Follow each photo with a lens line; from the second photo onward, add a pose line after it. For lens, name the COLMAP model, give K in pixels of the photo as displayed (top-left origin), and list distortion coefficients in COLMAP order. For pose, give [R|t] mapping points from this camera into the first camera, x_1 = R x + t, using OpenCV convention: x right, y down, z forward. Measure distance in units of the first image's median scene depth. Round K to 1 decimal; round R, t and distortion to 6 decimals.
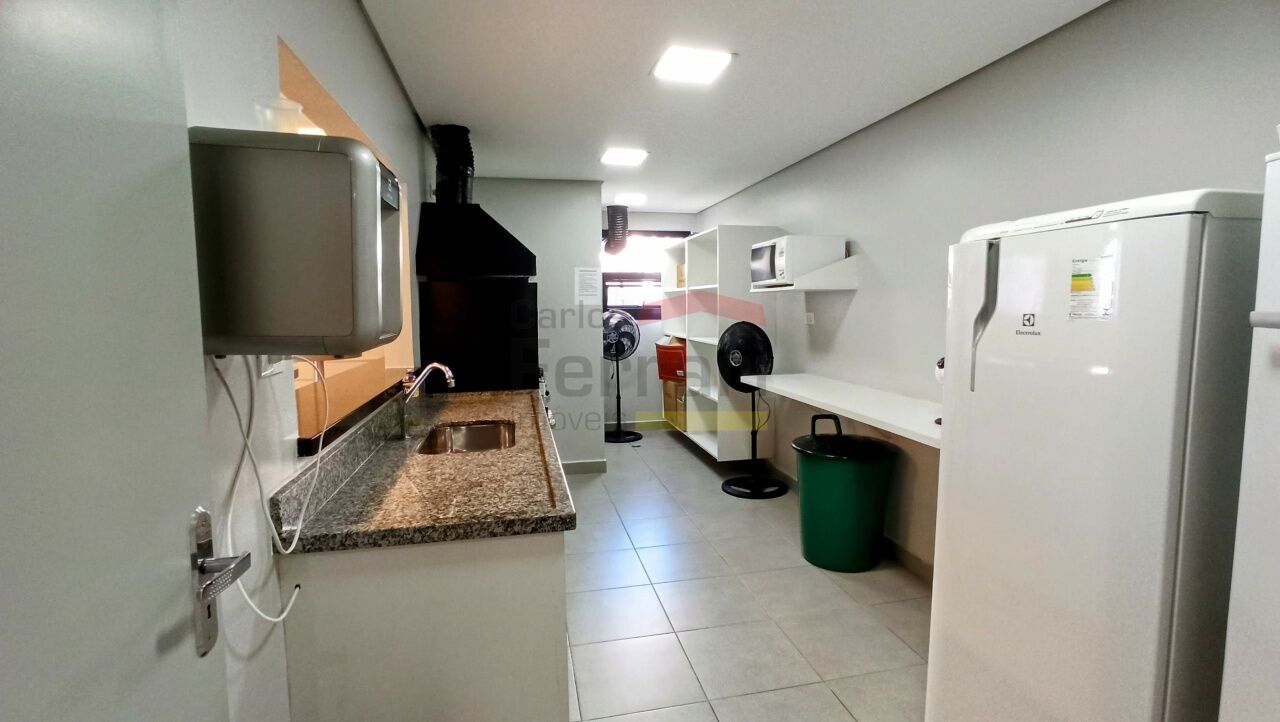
lens RADIAL K [[578.1, 0, 640.0], [0, 578.1, 361.0], [0, 0, 1]] dist [-0.043092, 0.024463]
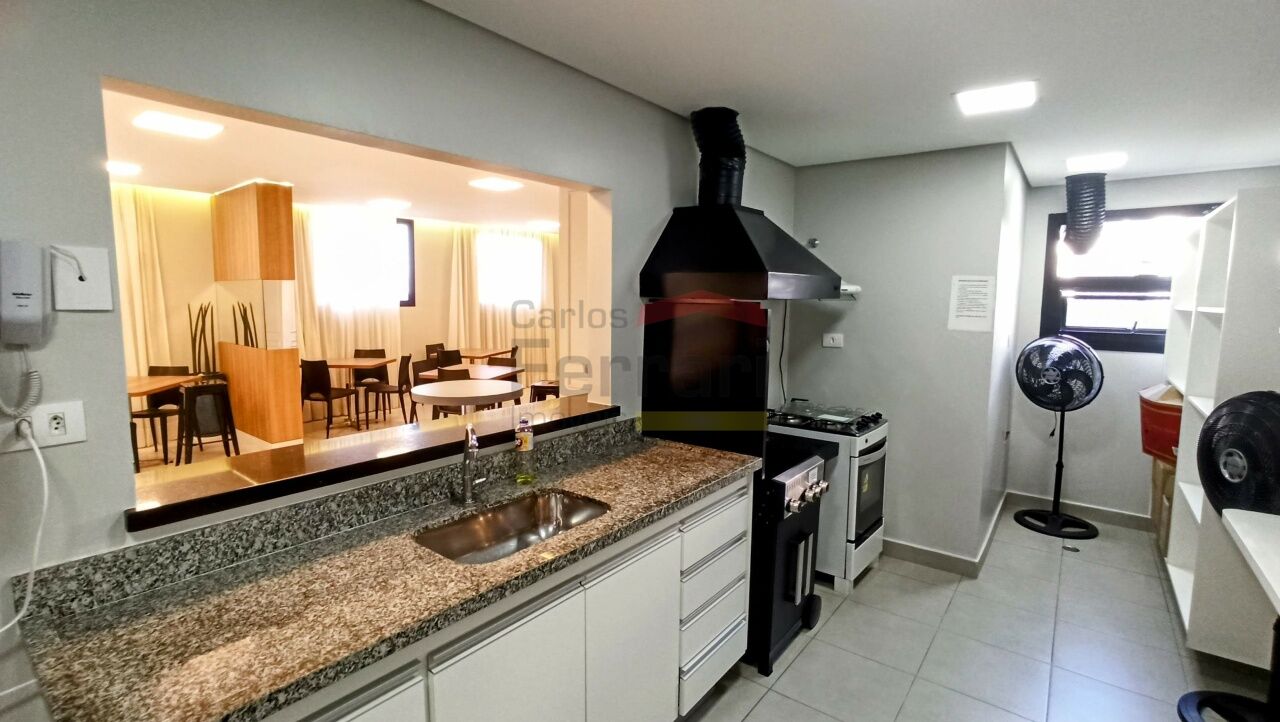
lens RADIAL K [[578.1, 0, 640.0], [0, 578.1, 361.0], [0, 0, 1]] dist [-0.043092, 0.024463]
pose [[0.657388, 0.096370, -0.747365, 0.128201], [-0.091027, 0.994682, 0.048192, -0.046721], [0.748034, 0.036350, 0.662664, 0.212275]]
